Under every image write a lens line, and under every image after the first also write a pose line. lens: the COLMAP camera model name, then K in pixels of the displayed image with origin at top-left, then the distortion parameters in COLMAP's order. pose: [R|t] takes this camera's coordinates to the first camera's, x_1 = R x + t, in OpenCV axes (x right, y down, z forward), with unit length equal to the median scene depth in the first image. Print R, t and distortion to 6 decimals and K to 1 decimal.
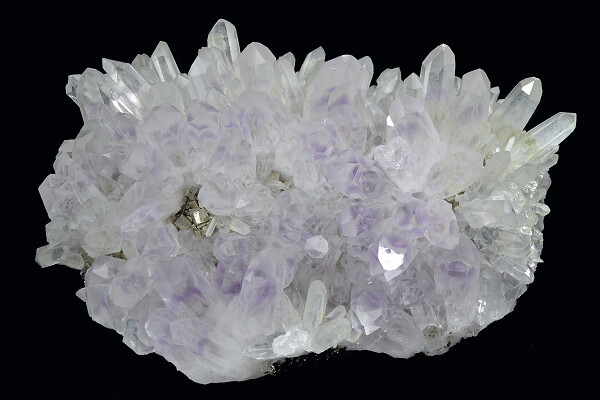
lens RADIAL K [[1651.8, 0, 300.0], [0, 1651.8, 200.0], [0, 0, 1]] dist [-0.062968, -0.135421]
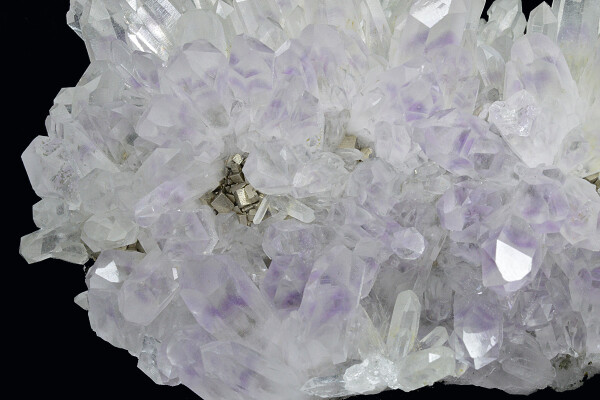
lens RADIAL K [[1651.8, 0, 300.0], [0, 1651.8, 200.0], [0, 0, 1]] dist [-0.062968, -0.135421]
pose [[0.999310, 0.016524, -0.033271, -0.012729], [-0.015161, 0.999052, 0.040812, -0.018475], [0.033914, -0.040280, 0.998613, 0.278696]]
